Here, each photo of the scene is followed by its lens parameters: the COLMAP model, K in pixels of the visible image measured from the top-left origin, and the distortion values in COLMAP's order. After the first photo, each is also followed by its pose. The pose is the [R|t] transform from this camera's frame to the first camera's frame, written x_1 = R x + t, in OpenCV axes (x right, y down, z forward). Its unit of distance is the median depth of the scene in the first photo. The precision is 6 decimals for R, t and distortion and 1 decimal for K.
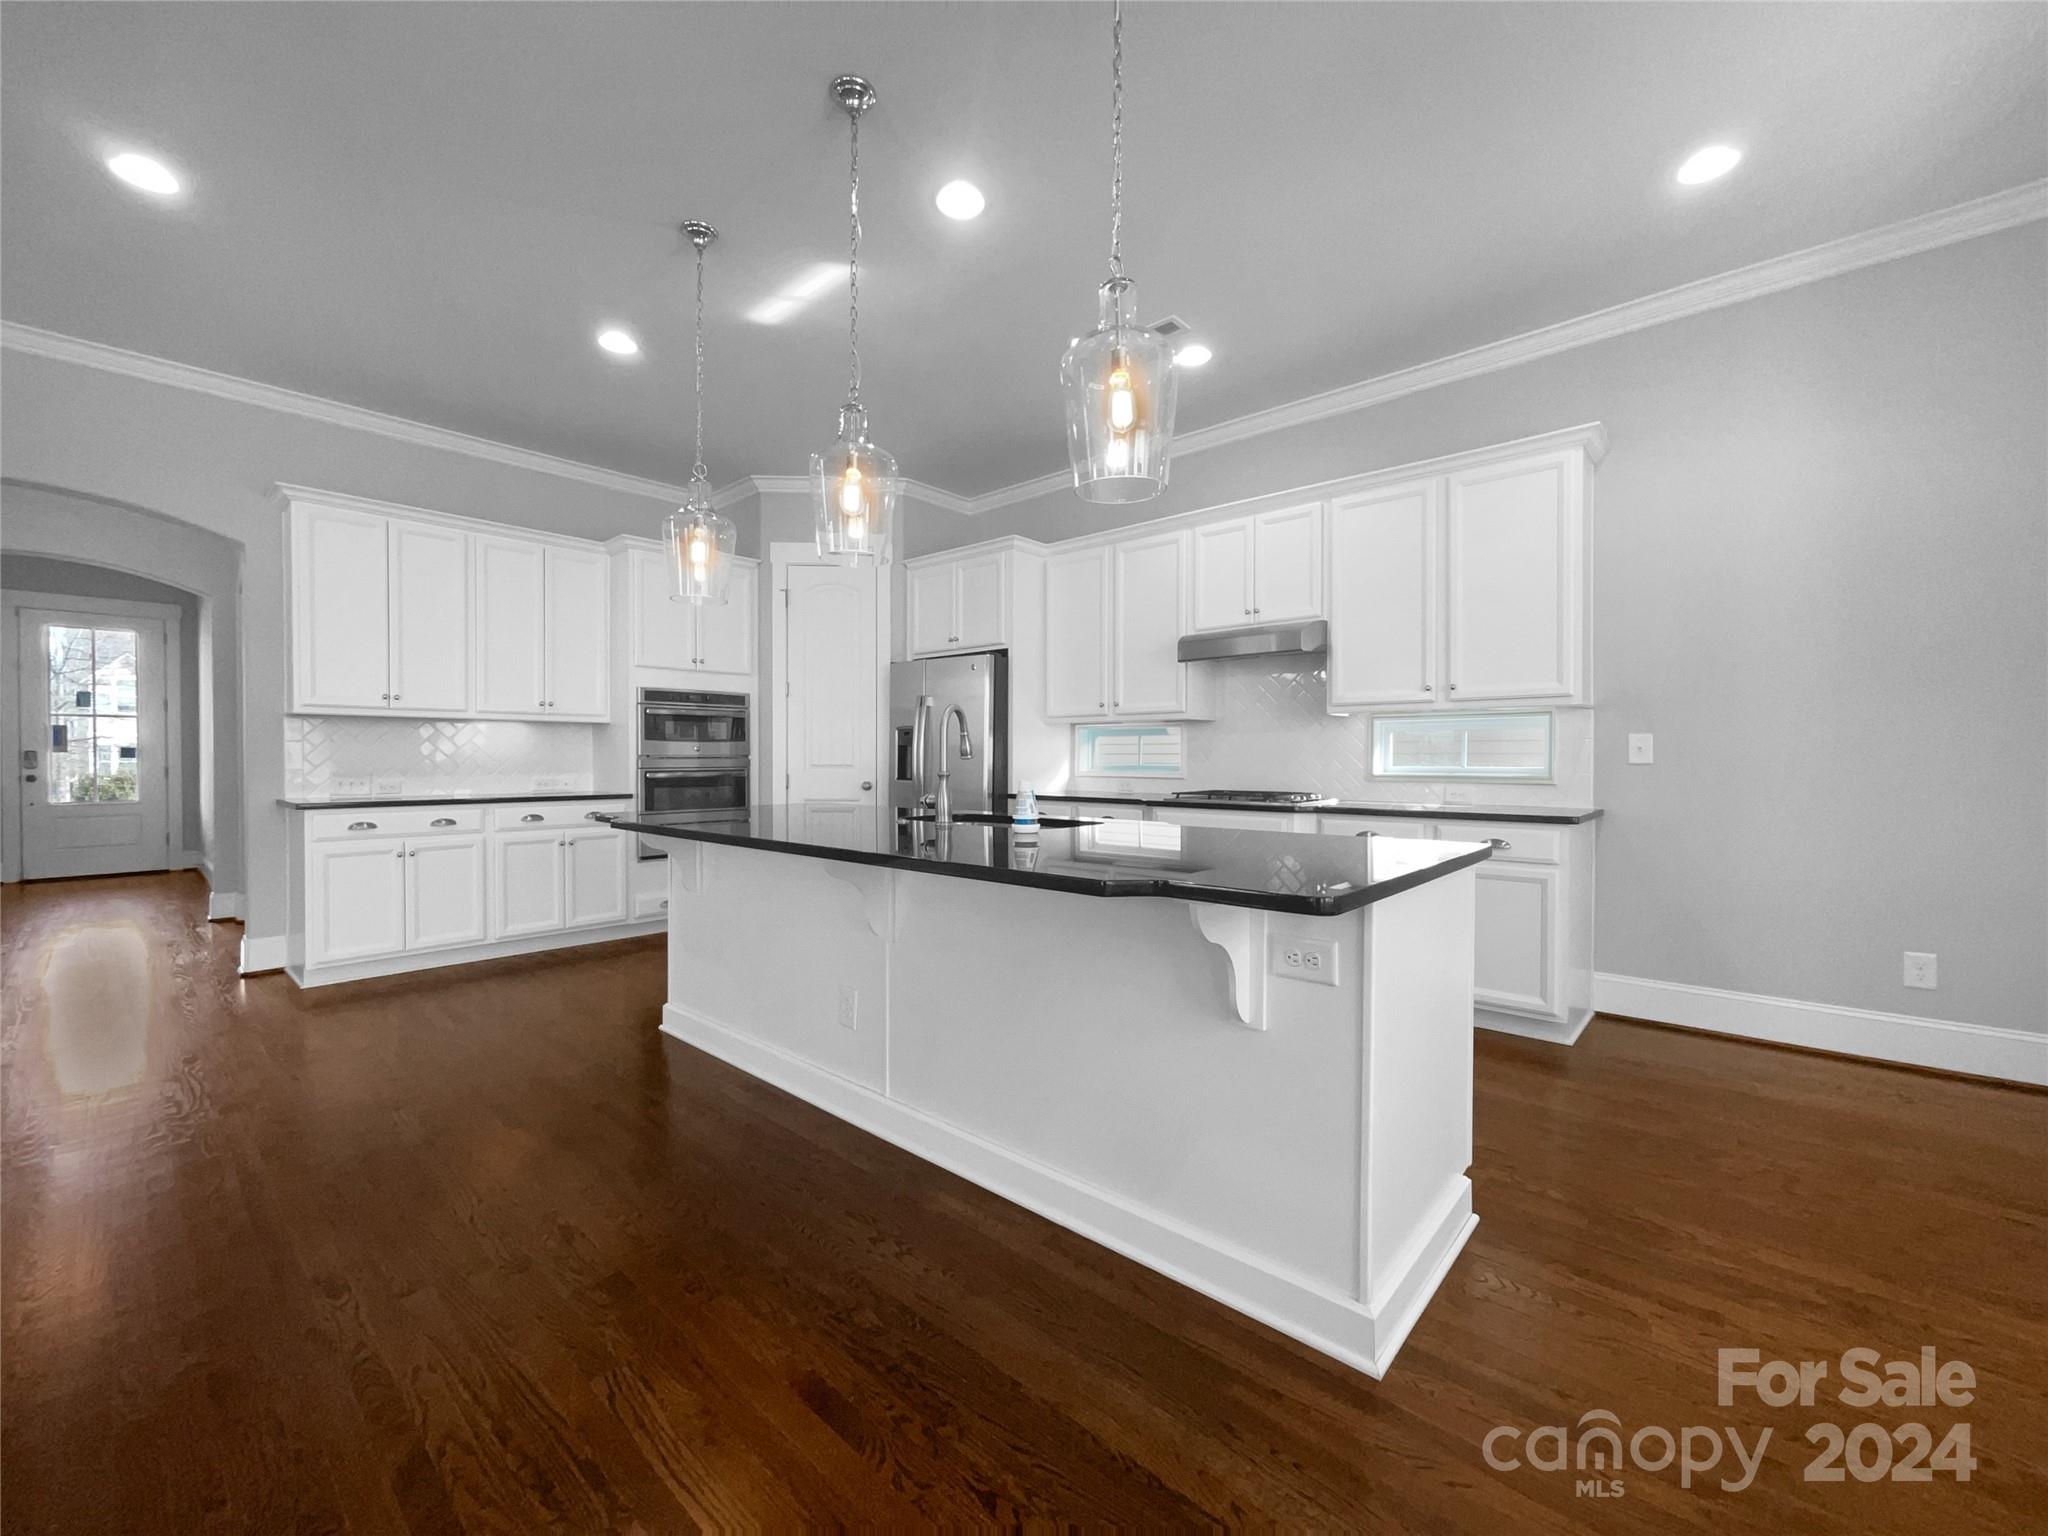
lens RADIAL K [[832.3, 0, 1014.9], [0, 832.3, 761.3], [0, 0, 1]] dist [0.001268, 0.000119]
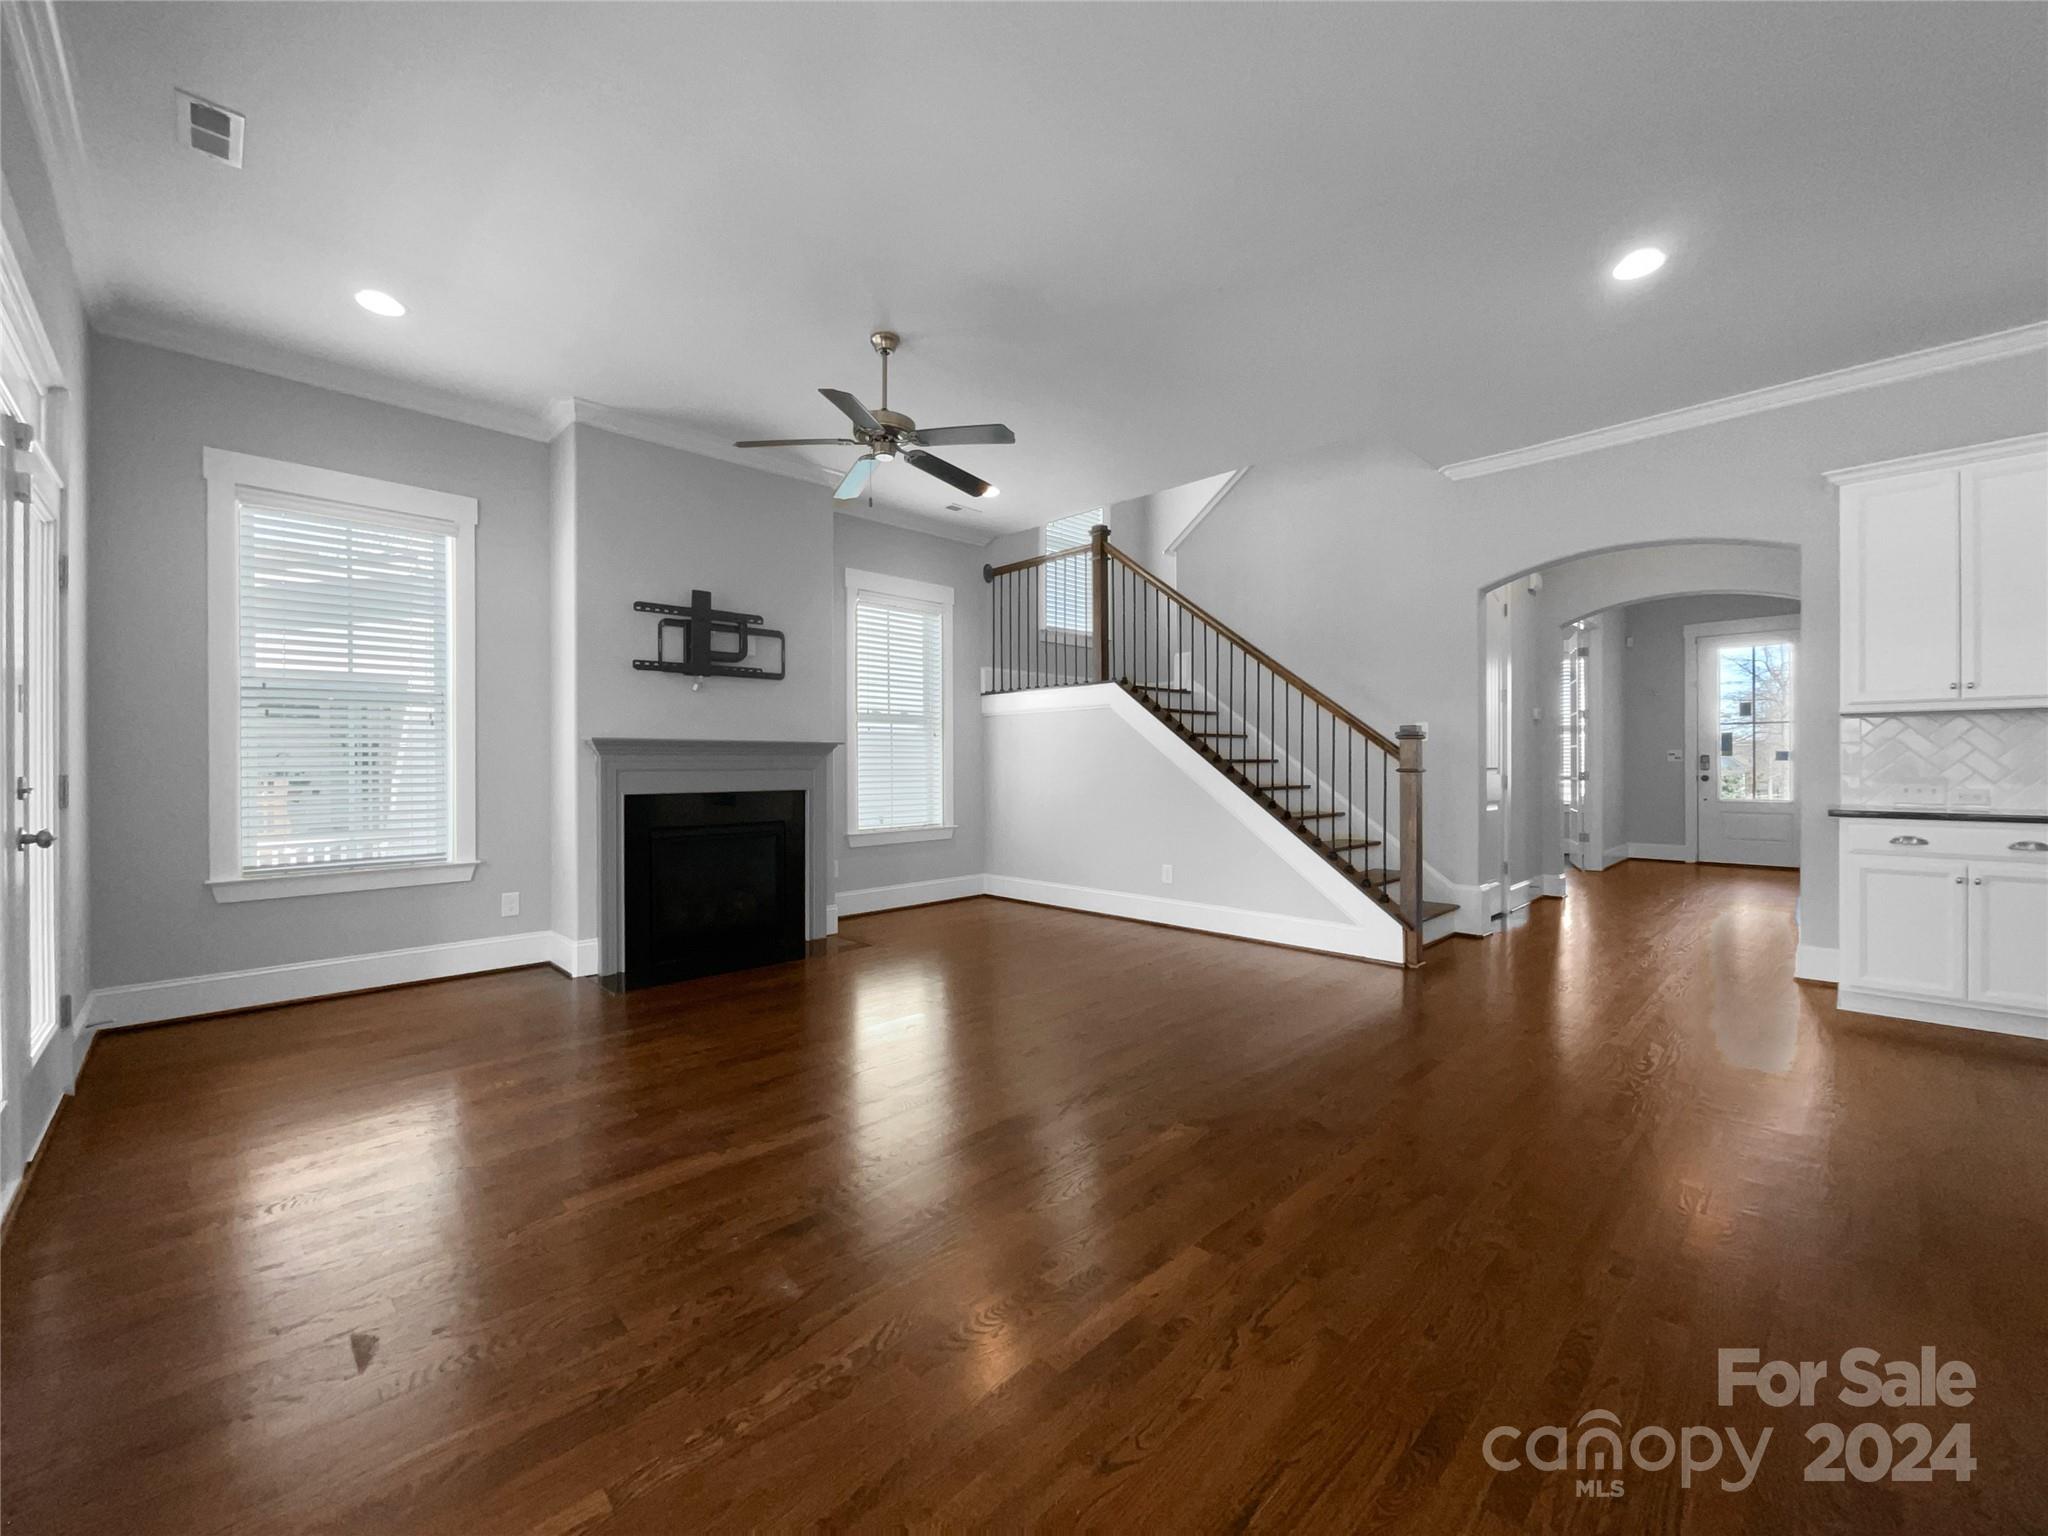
lens RADIAL K [[832.3, 0, 1014.9], [0, 832.3, 761.3], [0, 0, 1]] dist [0.001268, 0.000119]
pose [[-0.075848, -0.000396, -0.997119, 0.135451], [-0.002852, 0.999996, -0.000180, -0.000978], [0.997115, 0.002830, -0.075849, 0.145140]]
